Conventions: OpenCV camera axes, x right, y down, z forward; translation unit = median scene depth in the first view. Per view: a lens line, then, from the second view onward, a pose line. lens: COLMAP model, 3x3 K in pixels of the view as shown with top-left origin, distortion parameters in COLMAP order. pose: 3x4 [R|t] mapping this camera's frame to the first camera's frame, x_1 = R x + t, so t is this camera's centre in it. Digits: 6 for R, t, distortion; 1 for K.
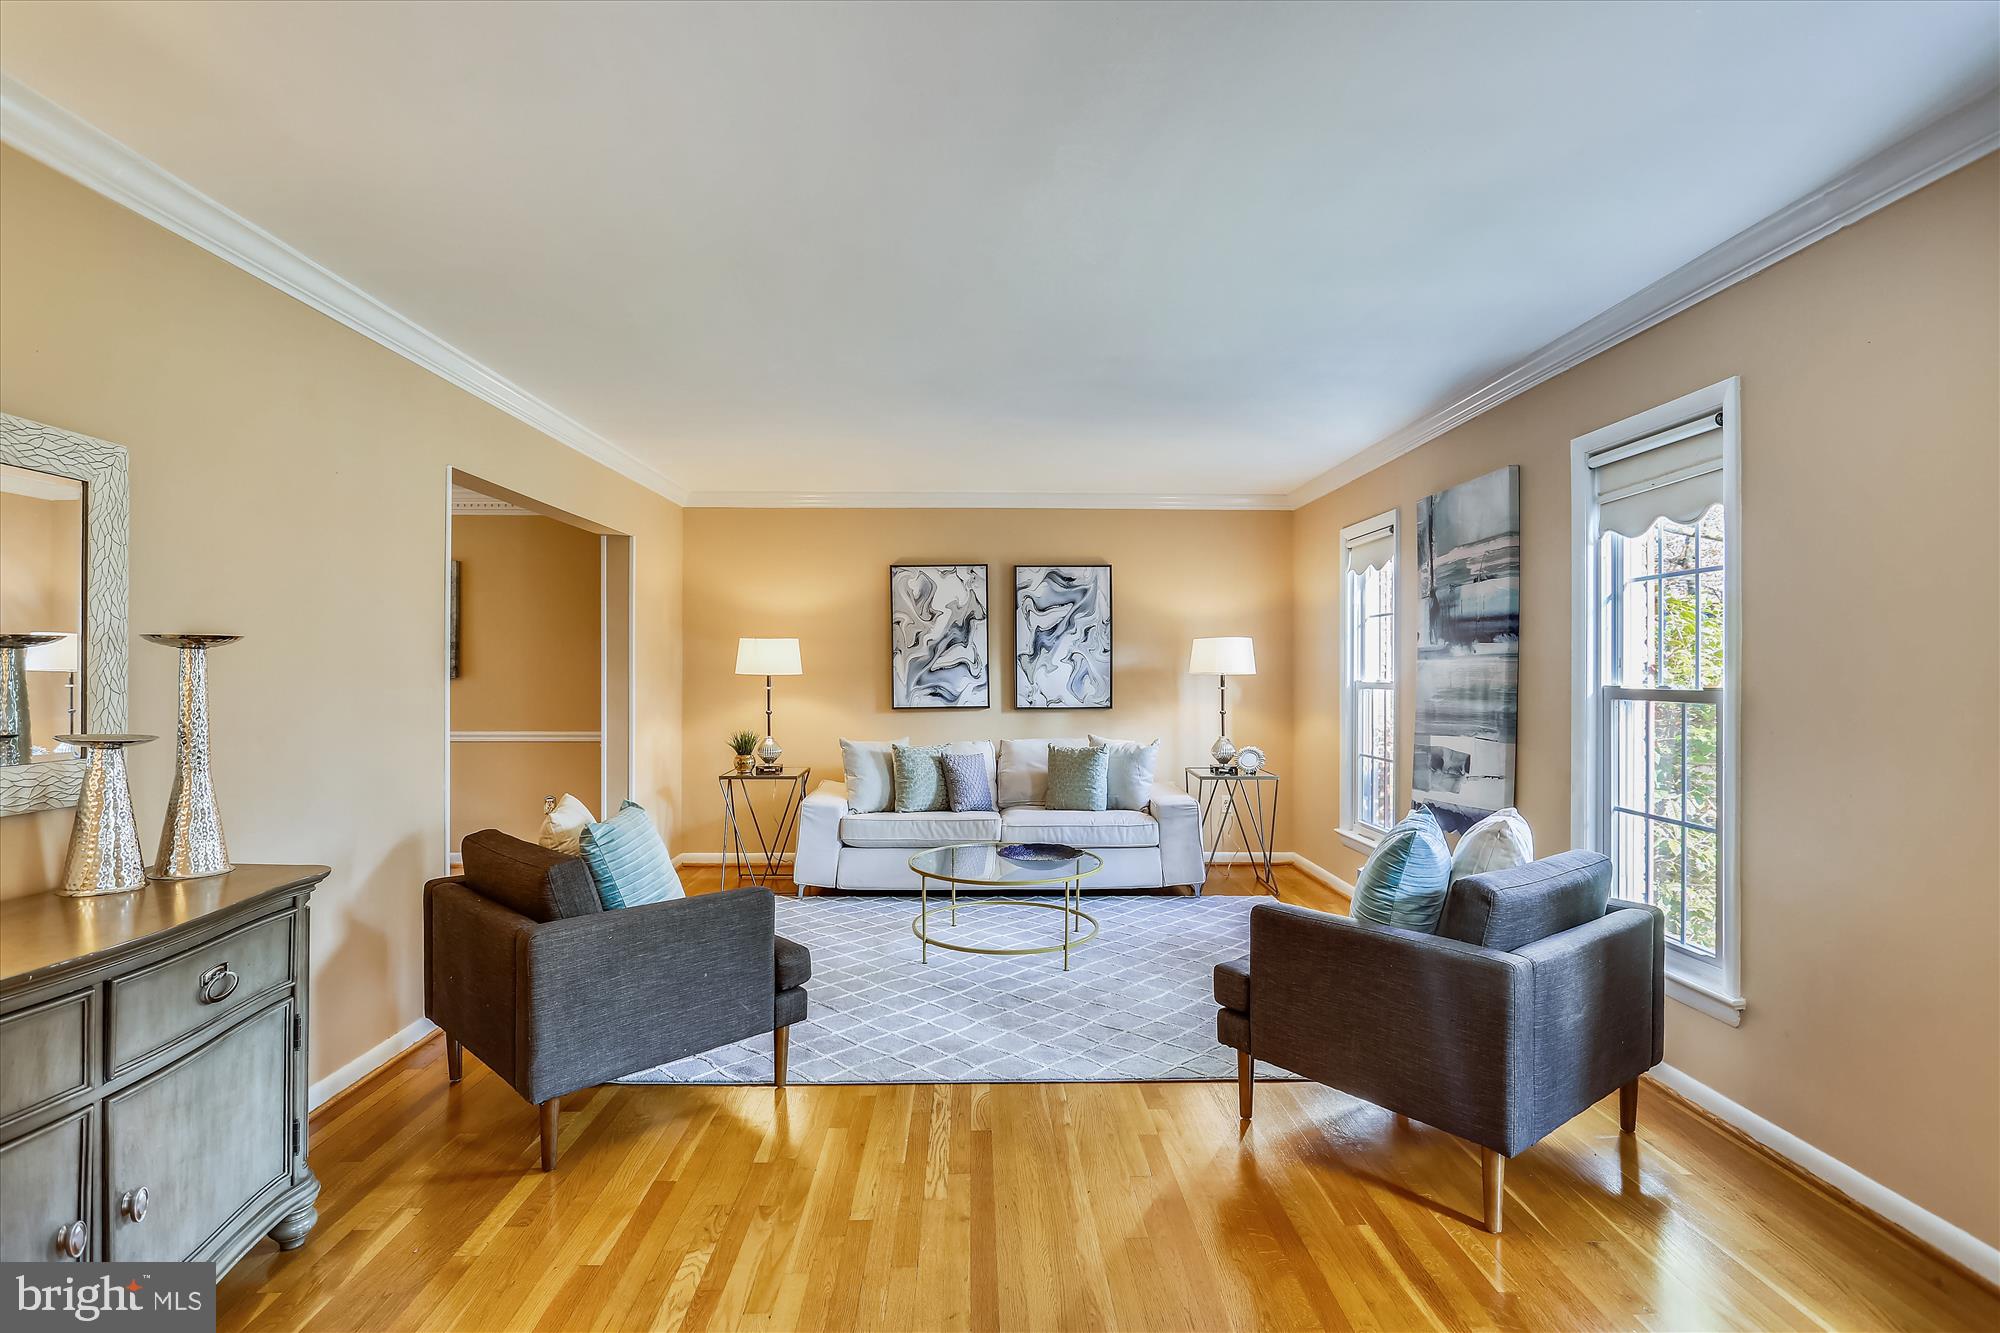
lens RADIAL K [[953.7, 0, 985.4], [0, 953.7, 676.4], [0, 0, 1]] dist [-0.005791, 0.001521]
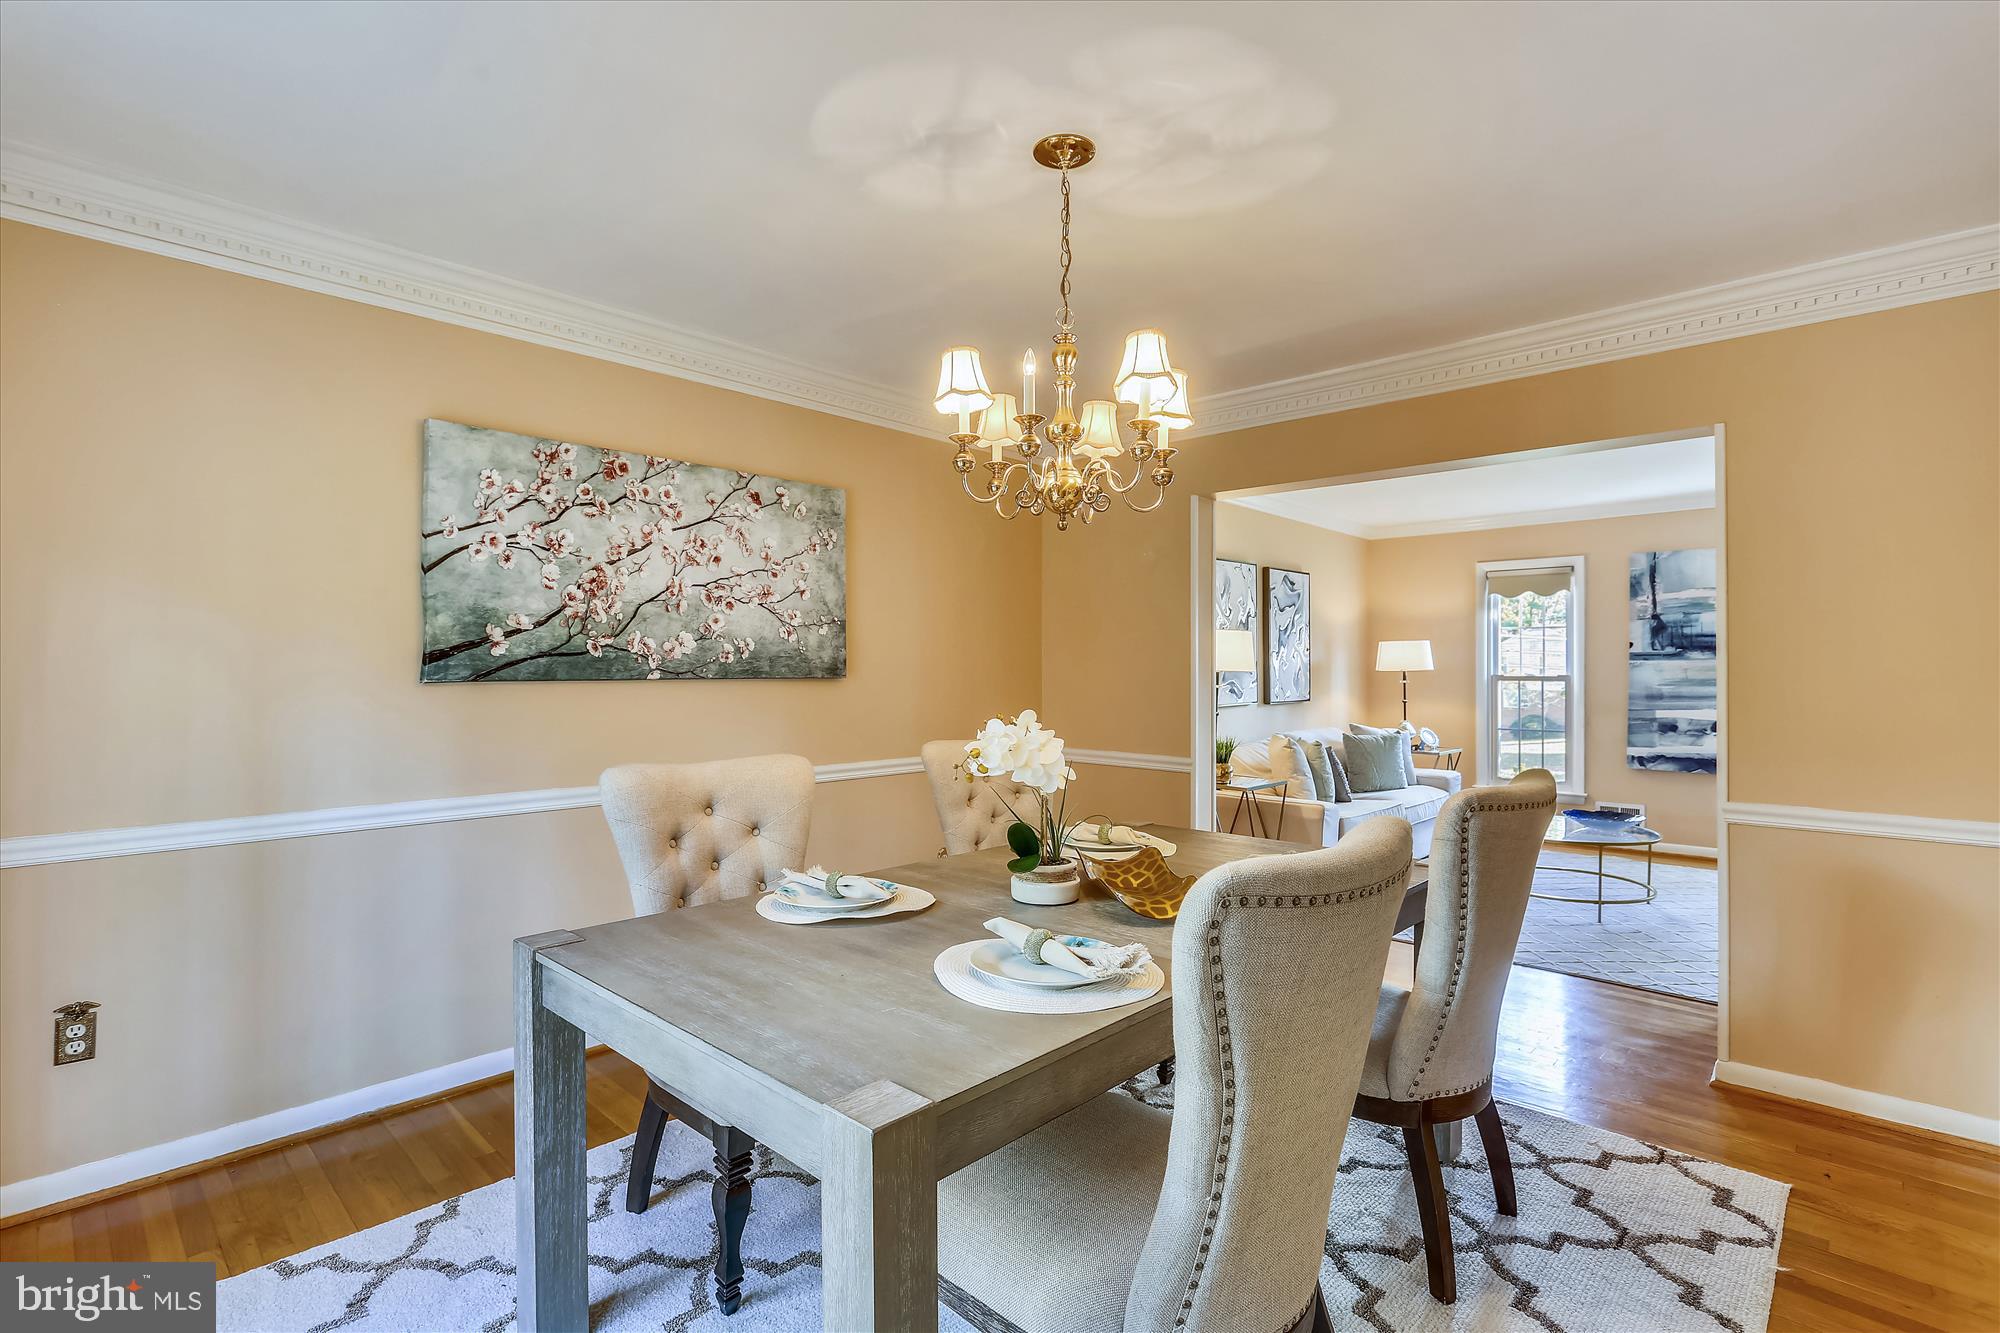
lens RADIAL K [[947.1, 0, 995.2], [0, 947.1, 661.2], [0, 0, 1]] dist [-0.006139, 0.000777]
pose [[0.698633, 0.005572, 0.715459, -1.039344], [0.002259, 0.999948, -0.009993, -0.002892], [-0.715477, 0.008598, 0.698584, 0.541766]]
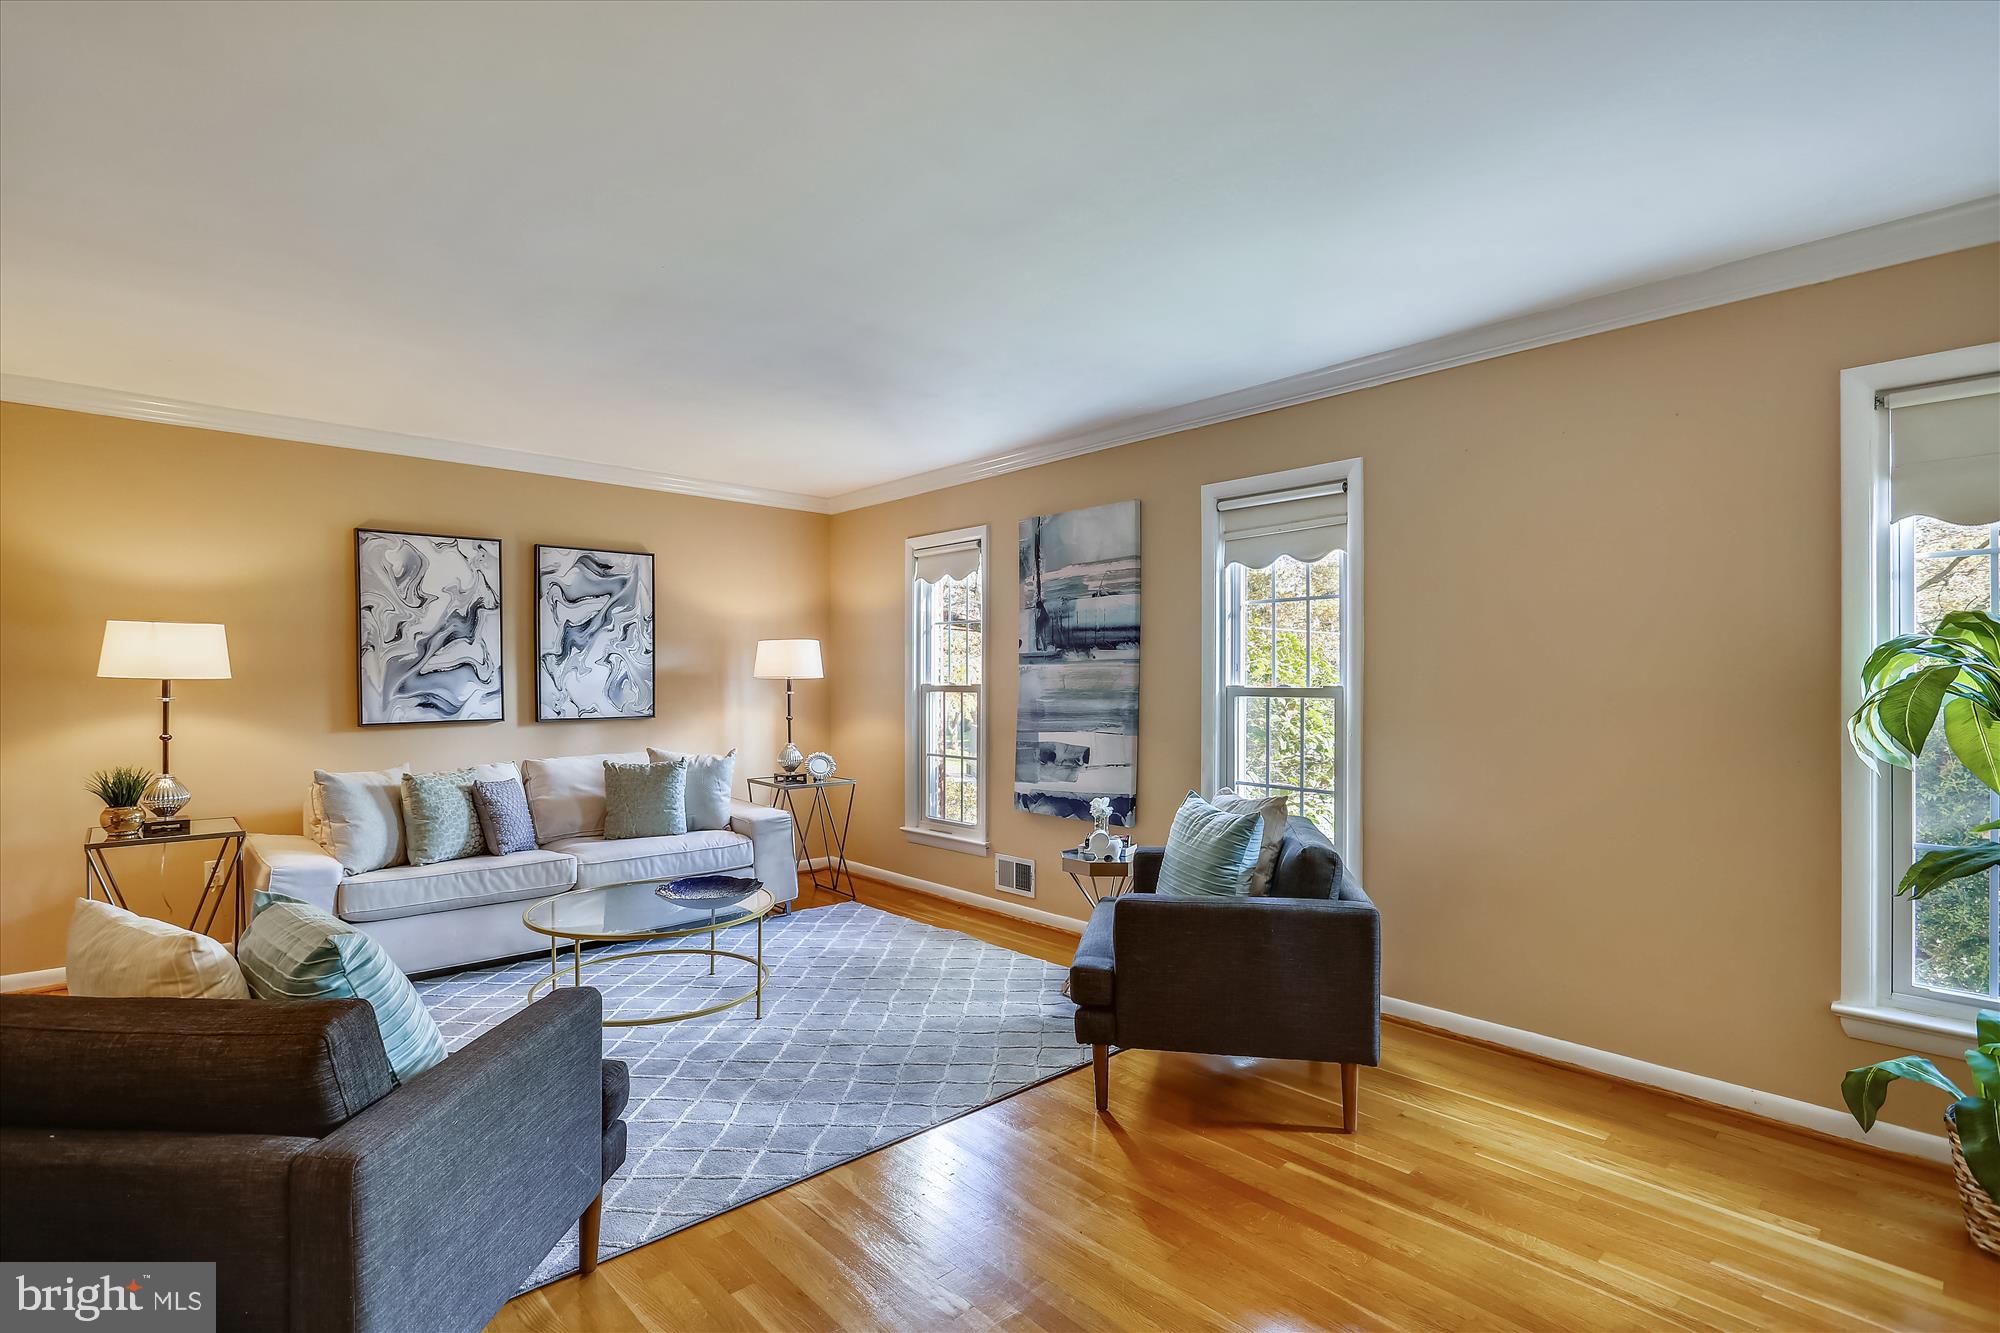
lens RADIAL K [[953.7, 0, 985.4], [0, 953.7, 676.4], [0, 0, 1]] dist [-0.005791, 0.001521]
pose [[0.750323, 0.001084, 0.661071, -0.244840], [0.003565, 0.999977, -0.005687, 0.002223], [-0.661062, 0.006624, 0.750302, 0.157361]]
